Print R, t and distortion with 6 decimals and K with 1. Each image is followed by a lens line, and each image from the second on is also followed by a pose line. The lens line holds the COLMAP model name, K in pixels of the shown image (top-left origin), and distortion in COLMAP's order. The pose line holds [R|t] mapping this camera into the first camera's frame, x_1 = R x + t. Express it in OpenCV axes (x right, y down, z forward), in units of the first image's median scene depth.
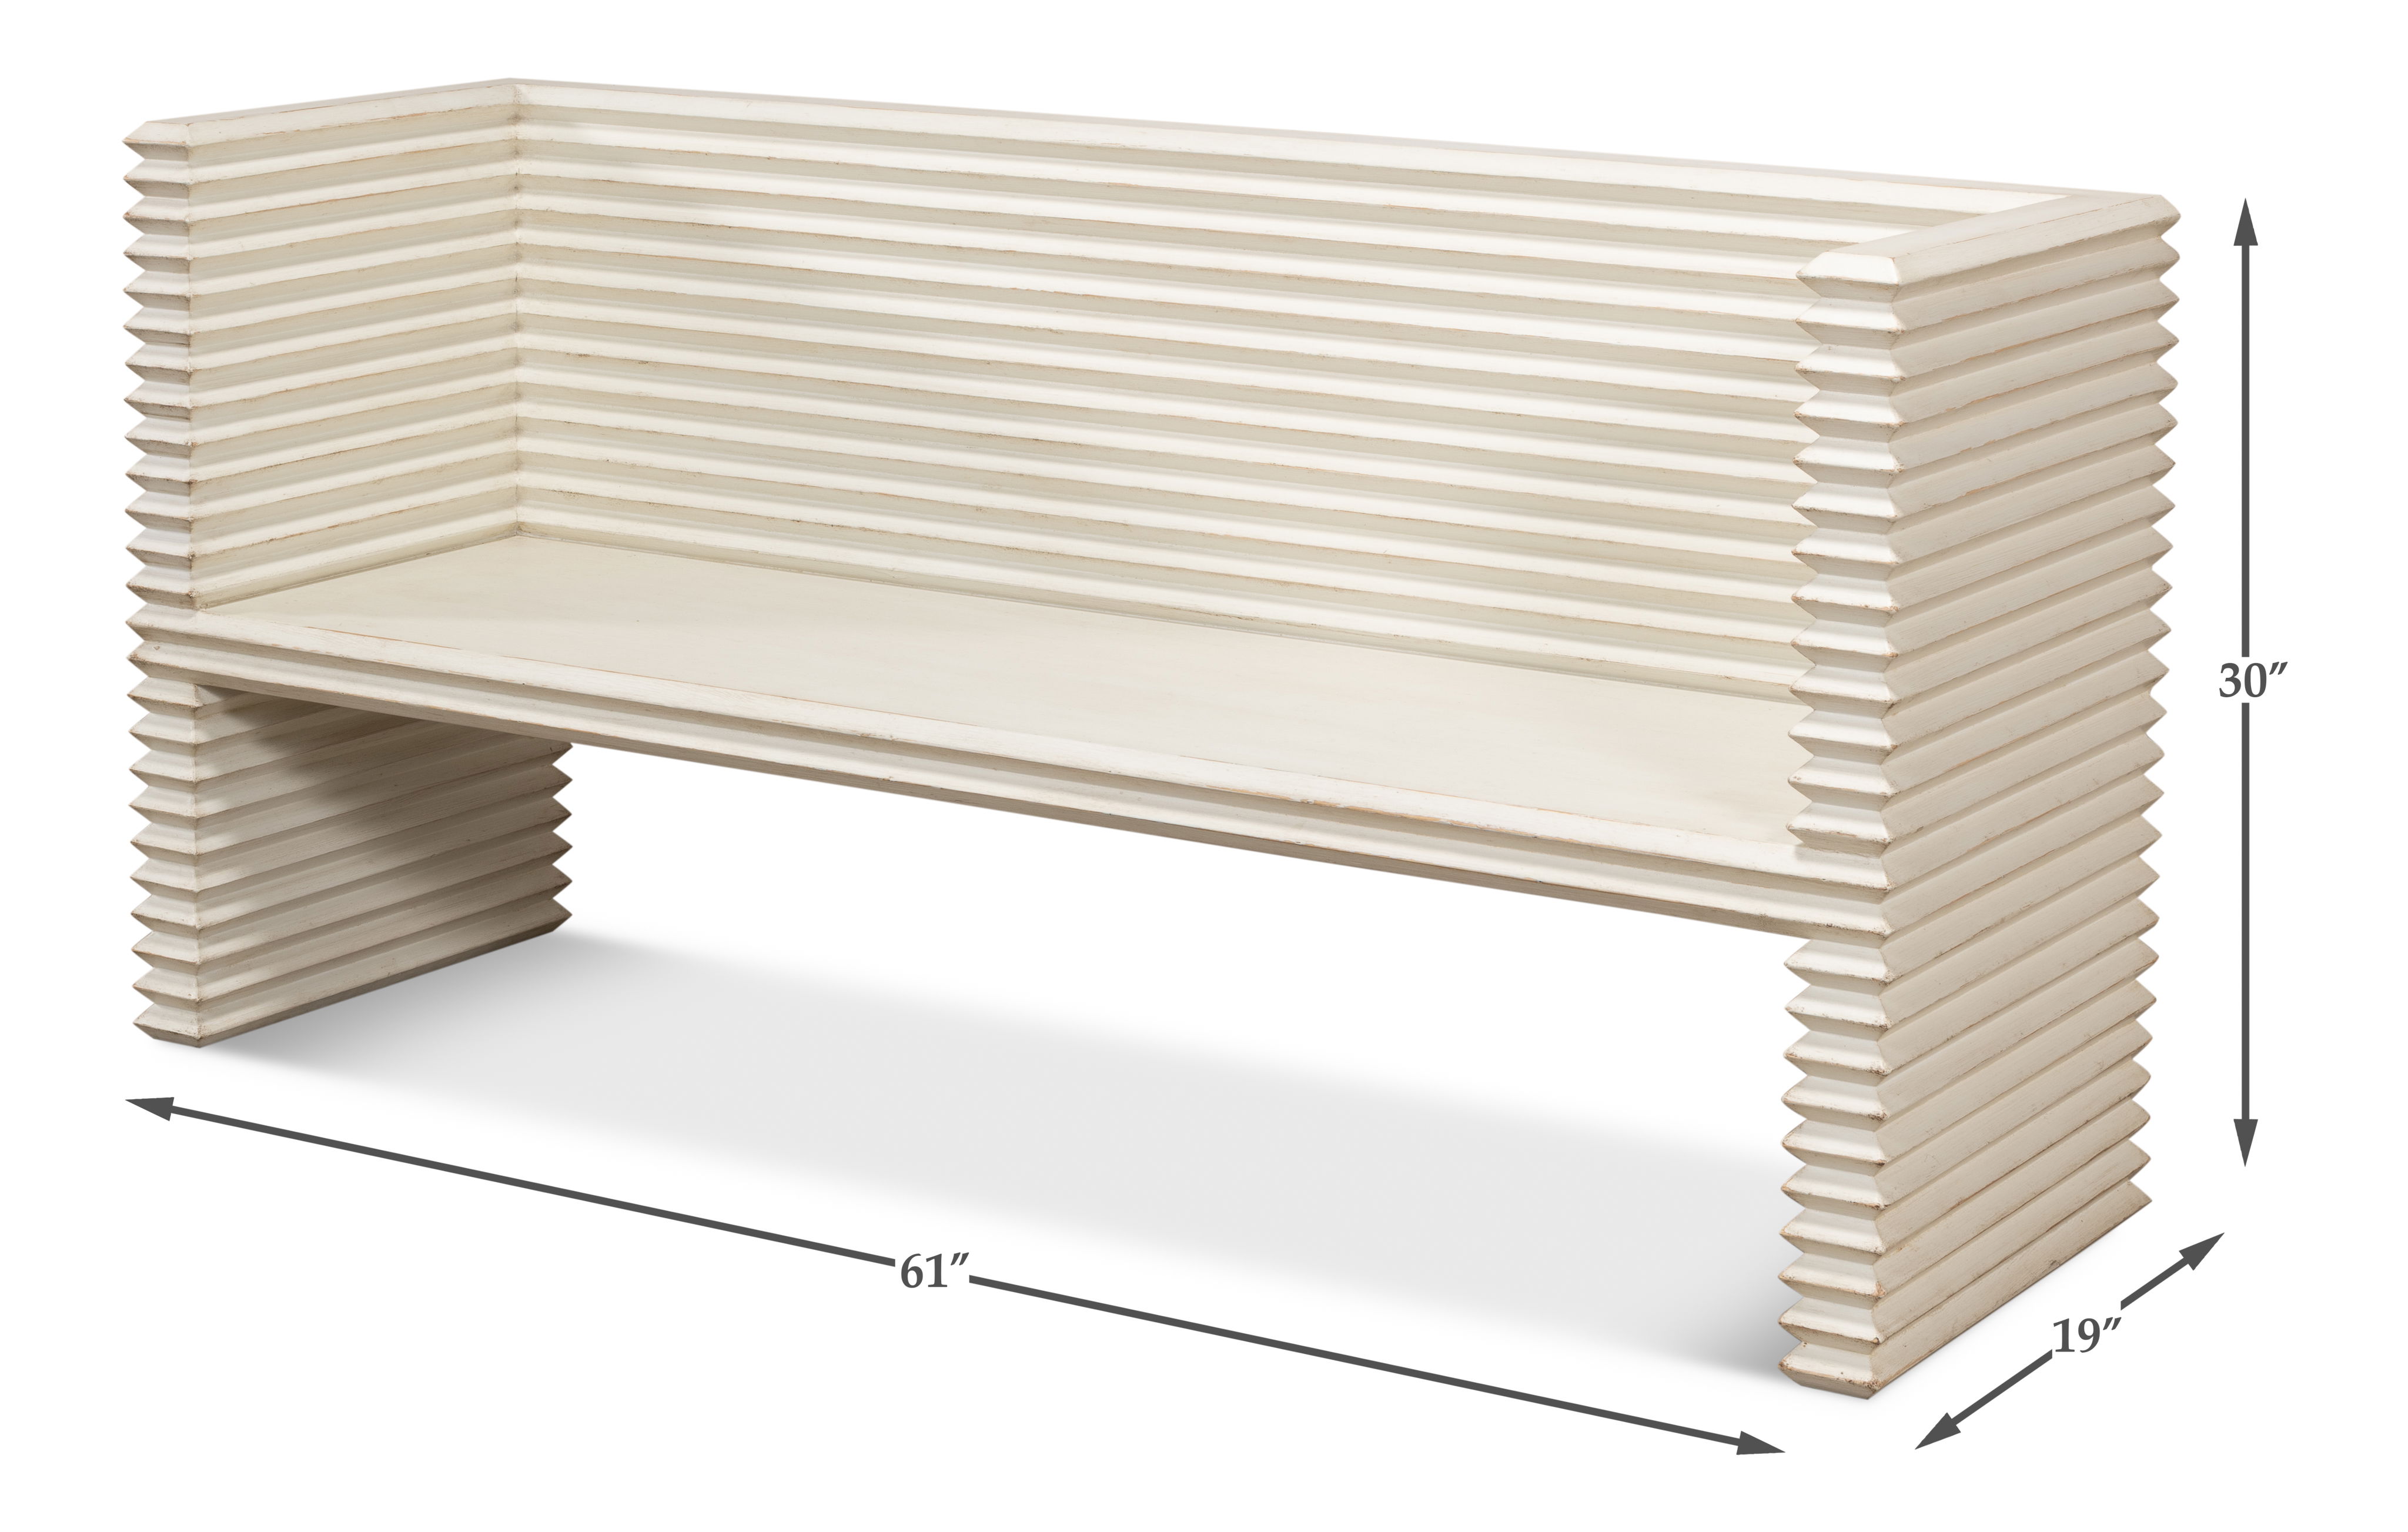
lens RADIAL K [[5155.8, 0, 1204.0], [0, 5155.8, 766.0], [0, 0, 1]] dist [-0.063321, -0.401034]
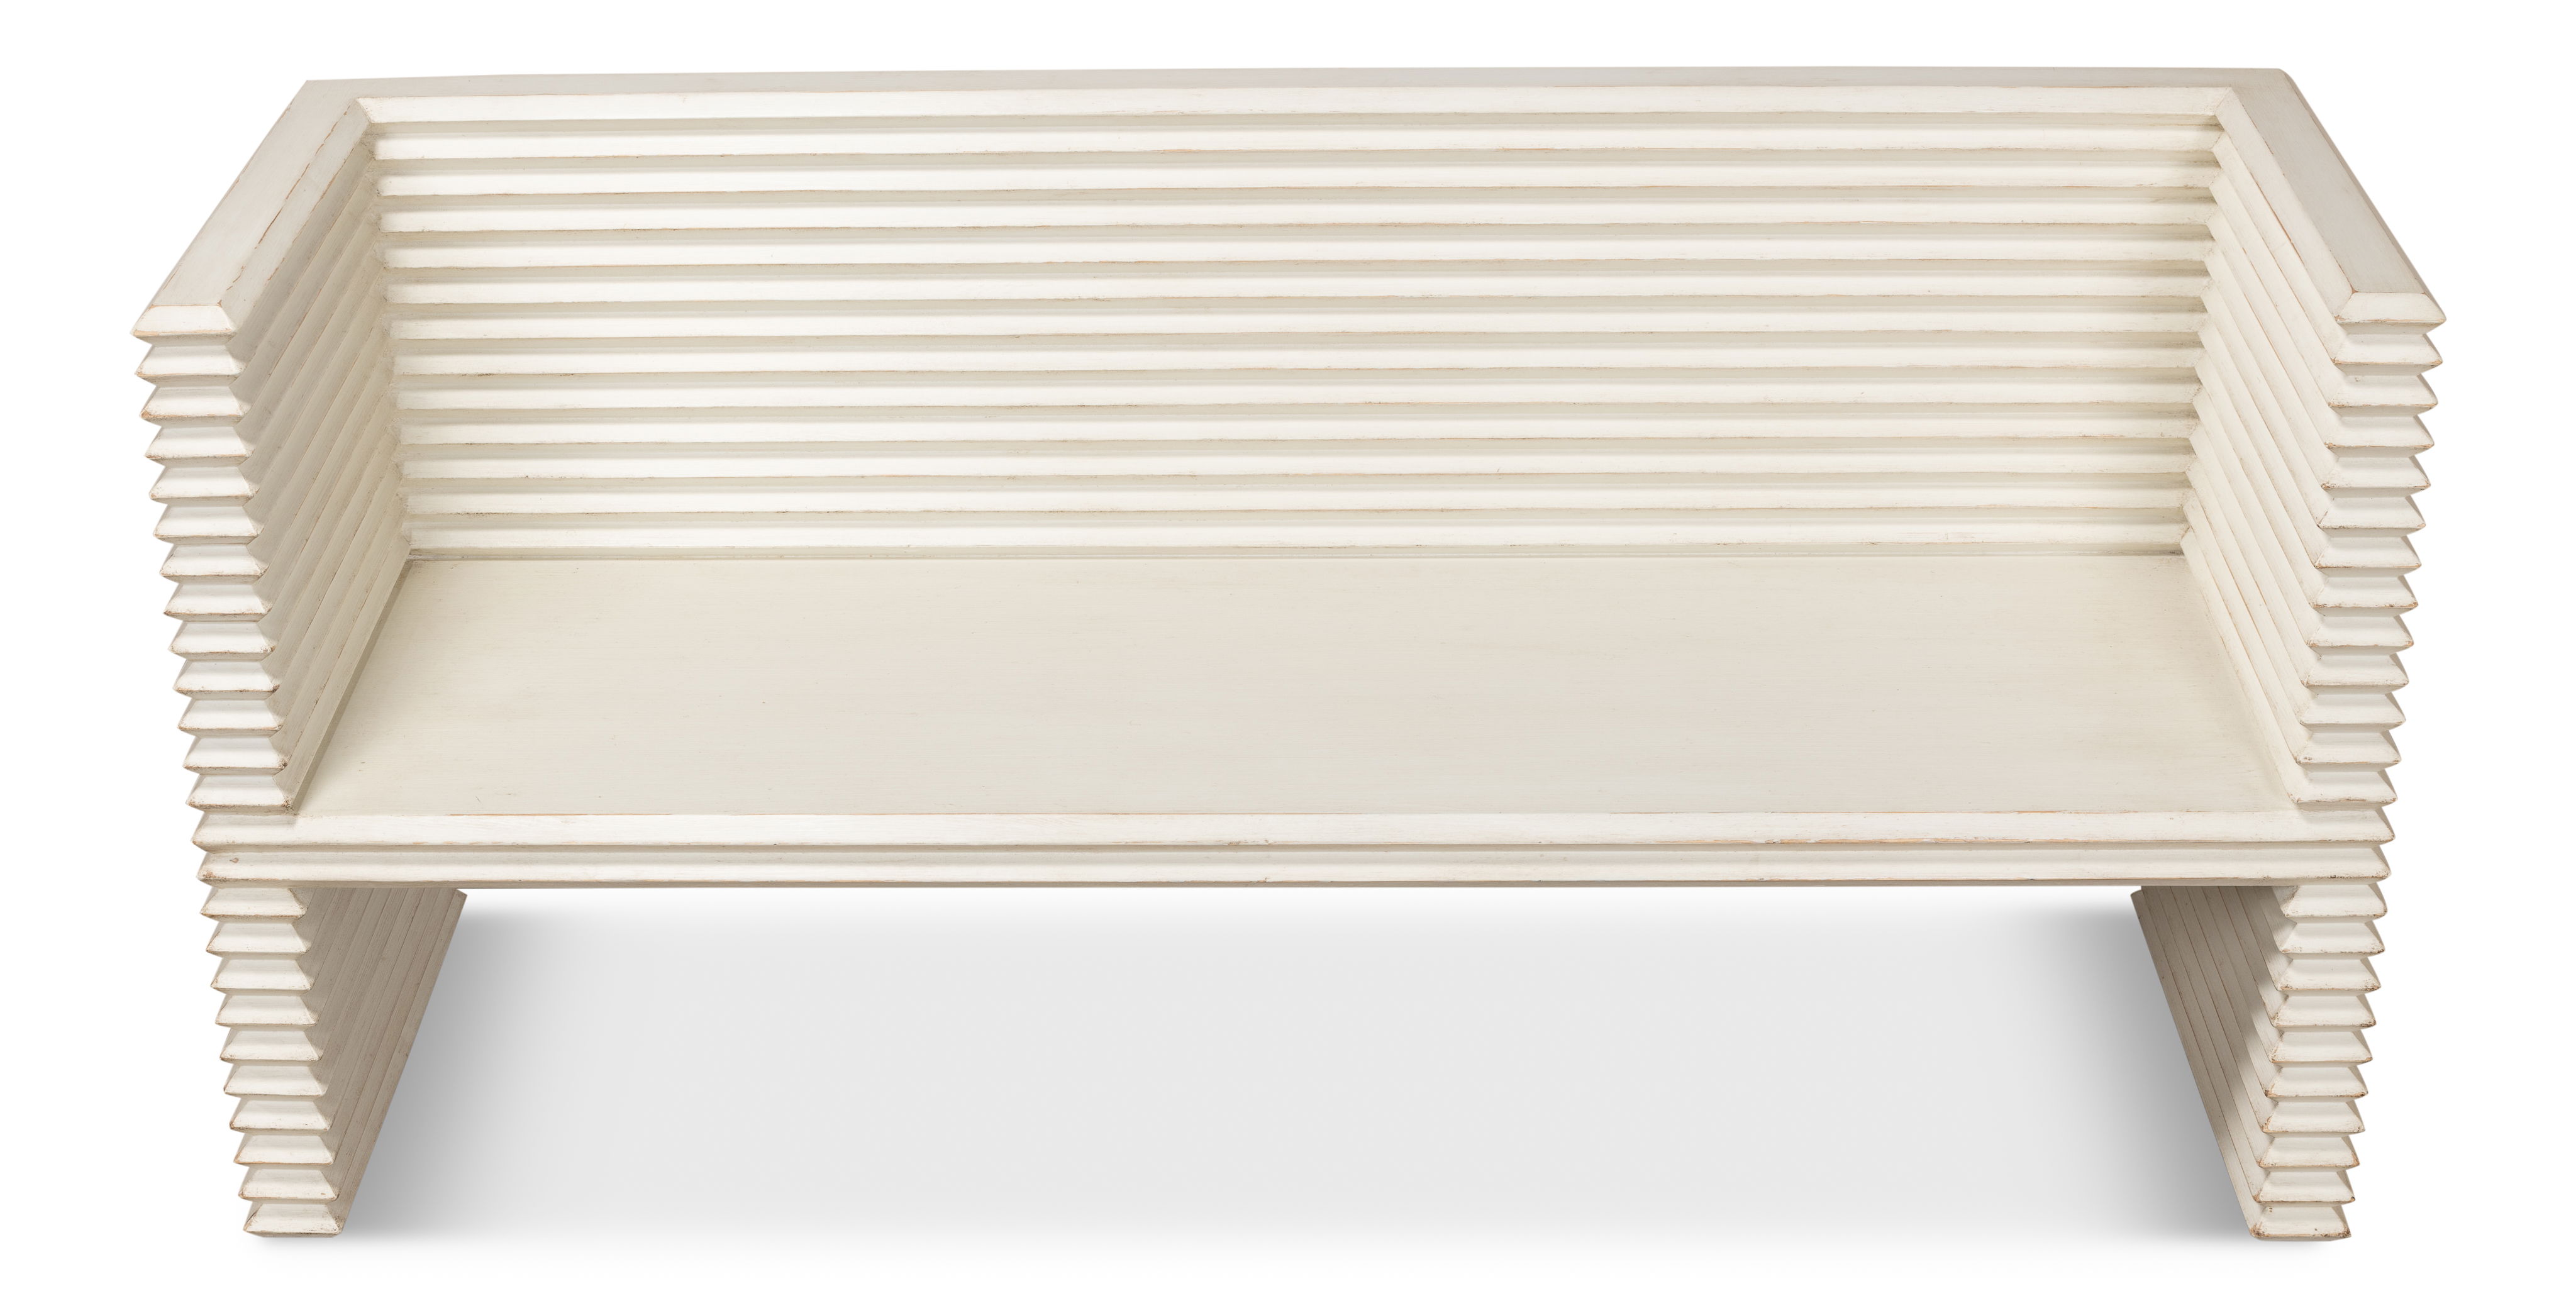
lens RADIAL K [[3945.8, 0, 1285.9], [0, 3945.8, 526.3], [0, 0, 1]] dist [-0.085706, -0.006446]
pose [[0.851609, -0.243195, 0.464347, -0.357720], [0.131665, 0.956702, 0.259586, -0.234450], [-0.507372, -0.159927, 0.846757, 0.359336]]
